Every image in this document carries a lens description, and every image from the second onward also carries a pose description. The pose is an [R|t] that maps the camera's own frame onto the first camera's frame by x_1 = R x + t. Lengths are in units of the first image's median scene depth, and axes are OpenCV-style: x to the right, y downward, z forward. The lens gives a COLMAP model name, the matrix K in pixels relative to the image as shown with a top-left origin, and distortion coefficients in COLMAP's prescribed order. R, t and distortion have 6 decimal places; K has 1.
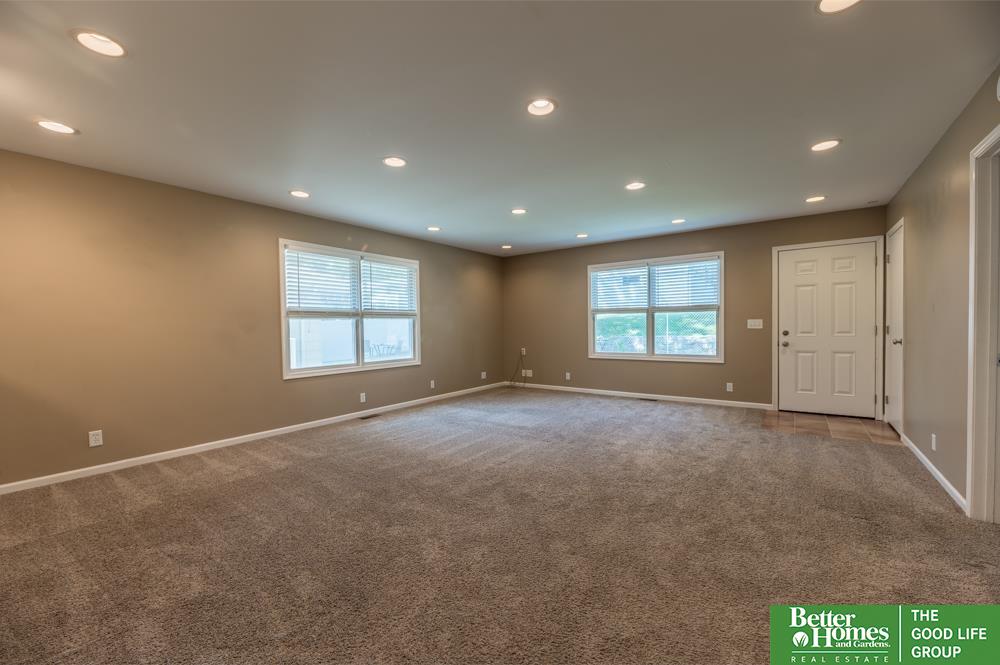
lens RADIAL K [[402.7, 0, 500.0], [0, 402.7, 334.8], [0, 0, 1]] dist [0.000848, -0.003074]
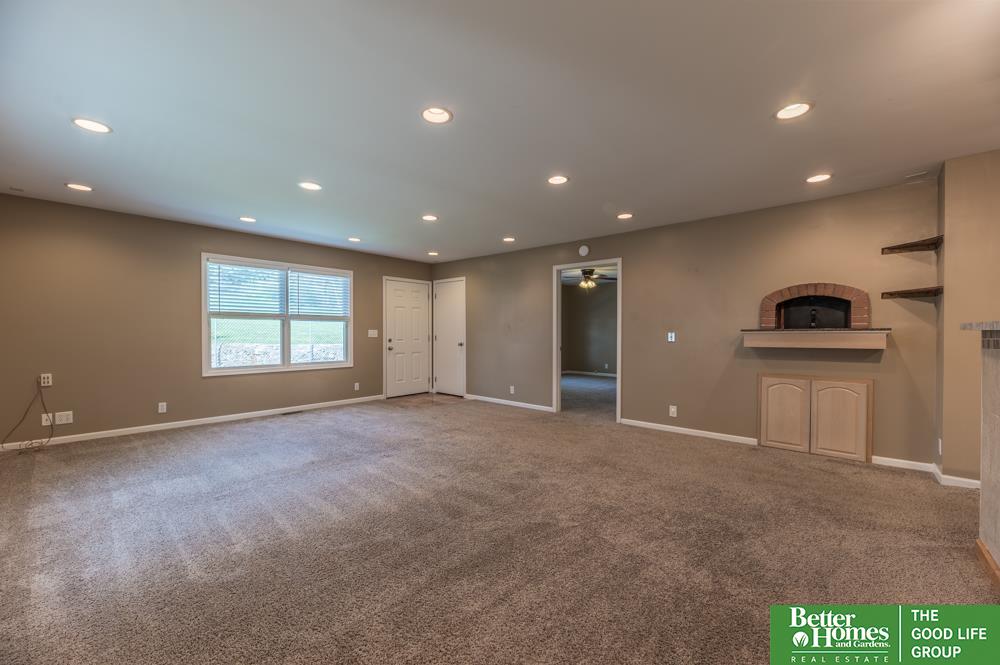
lens RADIAL K [[402.7, 0, 502.4], [0, 402.7, 332.6], [0, 0, 1]] dist [0.000848, -0.003074]
pose [[0.089503, 0.013499, 0.995895, -0.583450], [0.018229, 0.999718, -0.015189, -0.002886], [-0.995820, 0.019513, 0.089231, 0.471542]]
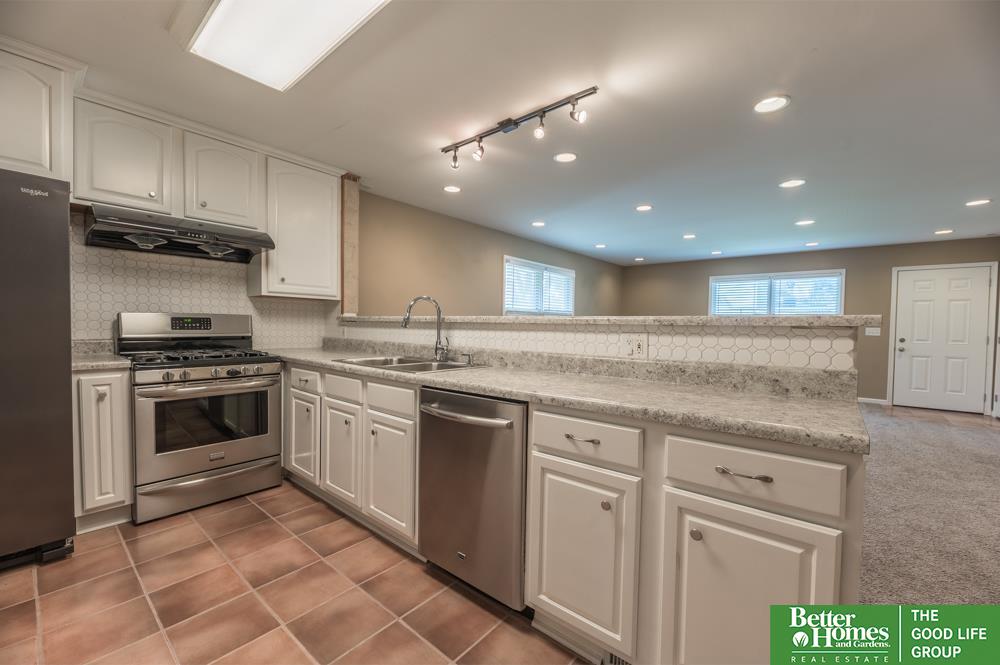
lens RADIAL K [[402.7, 0, 501.0], [0, 402.7, 334.9], [0, 0, 1]] dist [0.000848, -0.003074]
pose [[0.997721, 0.031676, -0.059581, -0.379073], [-0.031317, 0.999485, 0.006945, 0.008334], [0.059770, -0.005063, 0.998199, -0.239688]]
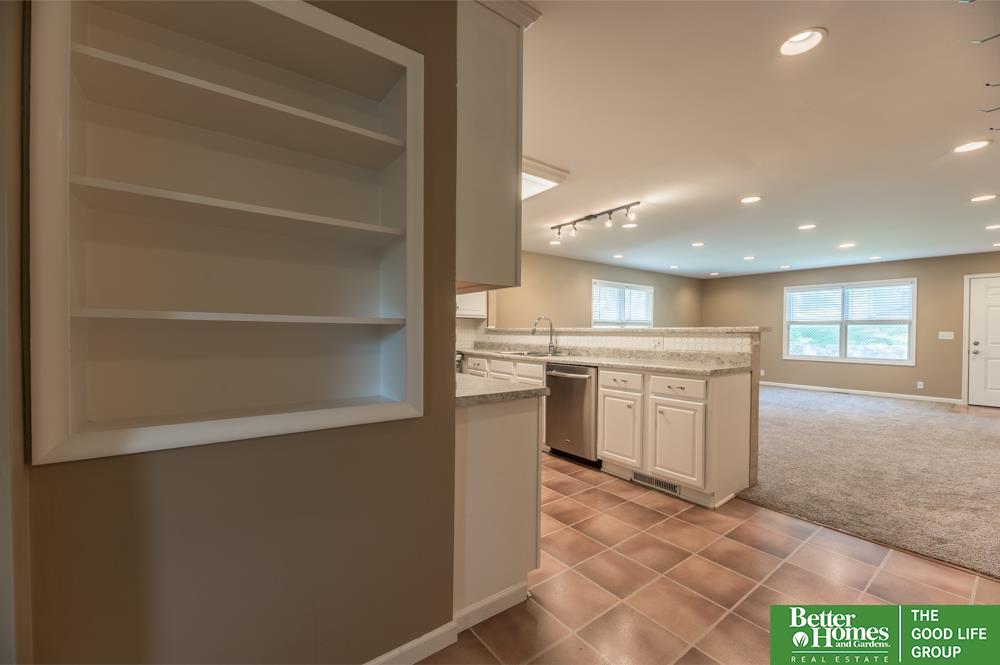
lens RADIAL K [[402.7, 0, 499.8], [0, 402.7, 335.0], [0, 0, 1]] dist [0.000848, -0.003074]
pose [[0.957828, 0.022973, -0.286422, -0.343796], [-0.025586, 0.999658, -0.005383, 0.013466], [0.286200, 0.012484, 0.958088, -0.599911]]
